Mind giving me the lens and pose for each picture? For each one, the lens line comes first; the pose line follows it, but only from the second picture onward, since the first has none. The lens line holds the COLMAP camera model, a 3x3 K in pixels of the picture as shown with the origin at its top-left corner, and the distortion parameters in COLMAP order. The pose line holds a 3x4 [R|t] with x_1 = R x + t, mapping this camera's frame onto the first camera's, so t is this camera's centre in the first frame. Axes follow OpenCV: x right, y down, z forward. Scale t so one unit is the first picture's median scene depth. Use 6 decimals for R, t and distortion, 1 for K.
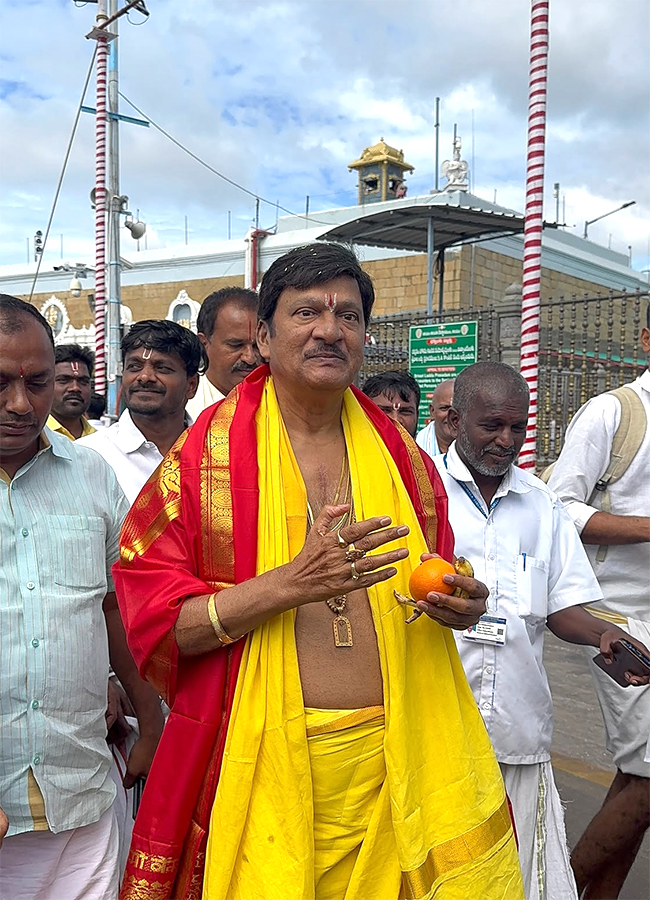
lens RADIAL K [[1012.3, 0, 309.3], [0, 1012.3, 474.8], [0, 0, 1]] dist [0.118412, -0.021330]
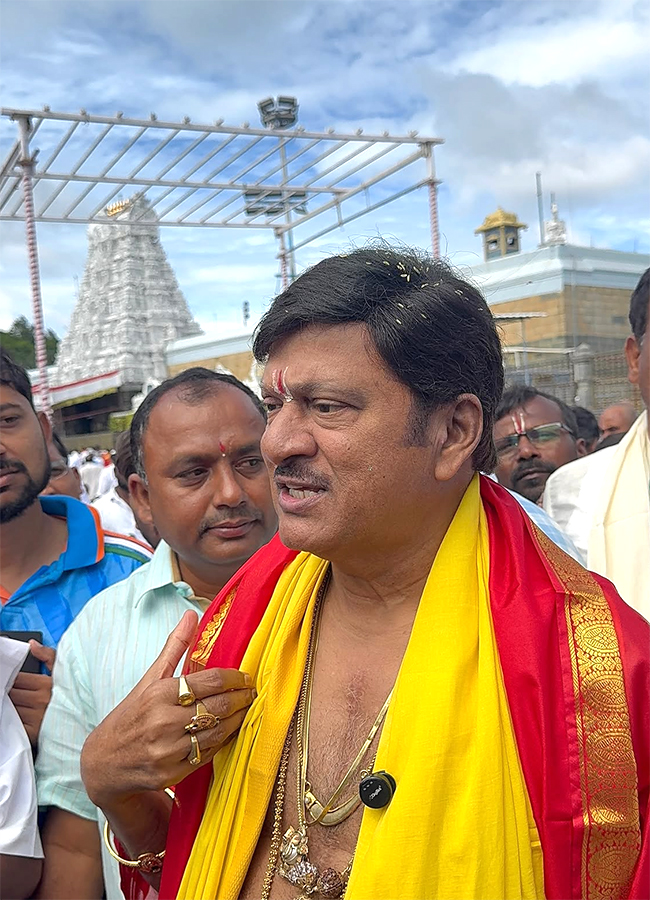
lens RADIAL K [[1008.2, 0, 325.0], [0, 1008.2, 450.0], [0, 0, 1]] dist [0.156749, -0.008894]
pose [[0.979010, -0.086951, -0.184336, 0.067163], [0.080345, 0.995838, -0.043021, 0.011897], [0.187309, 0.027308, 0.981921, -0.289228]]
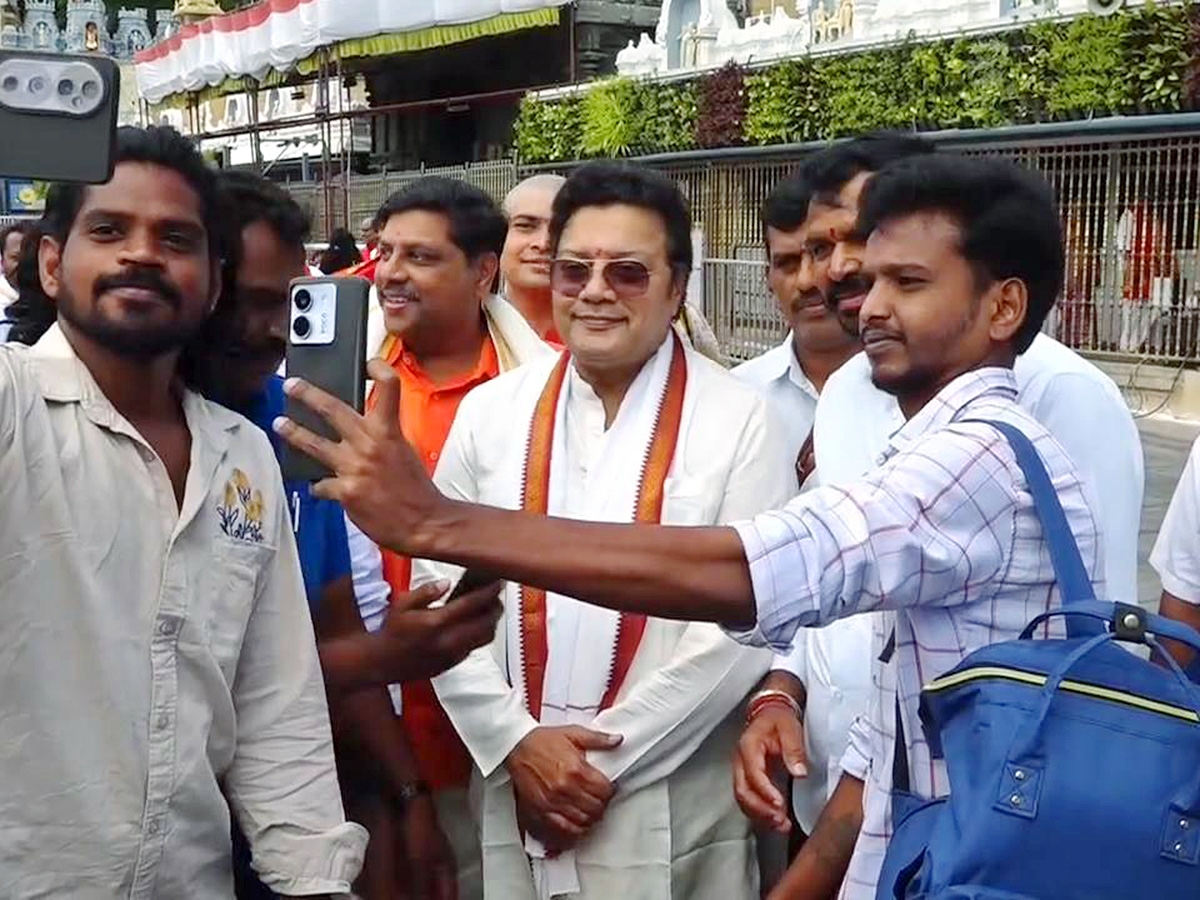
lens RADIAL K [[1640.1, 0, 600.0], [0, 1640.1, 450.0], [0, 0, 1]] dist [-0.017825, 0.058987]
pose [[0.932111, 0.032652, -0.360697, -0.308084], [-0.007849, 0.997515, 0.070018, -0.048816], [0.362087, -0.062434, 0.930051, 0.666848]]
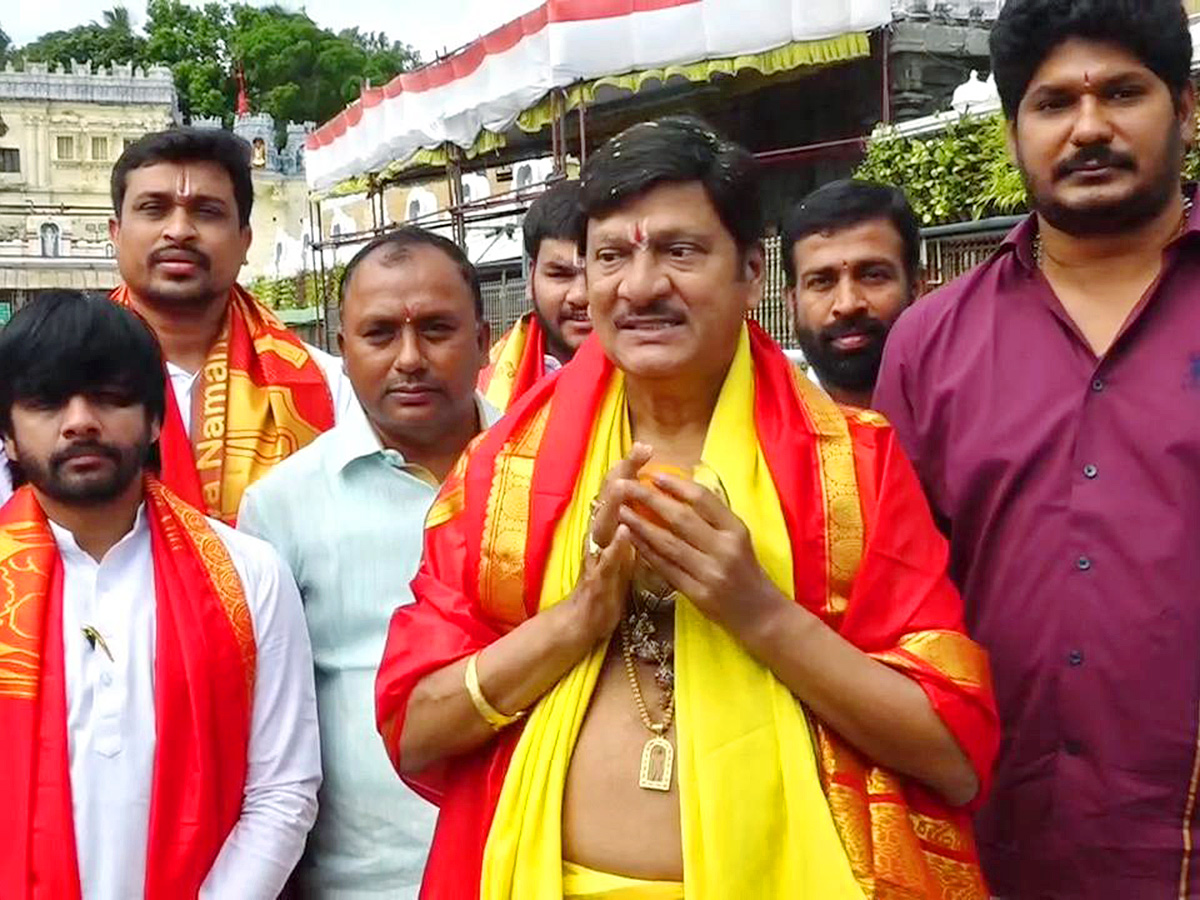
lens RADIAL K [[1630.0, 0, 603.4], [0, 1630.0, 476.6], [0, 0, 1]] dist [-0.000052, 0.038622]
pose [[0.893838, -0.002457, -0.448384, -0.443013], [0.010250, 0.999836, 0.014954, -0.058541], [0.448273, -0.017963, 0.893716, 0.845316]]
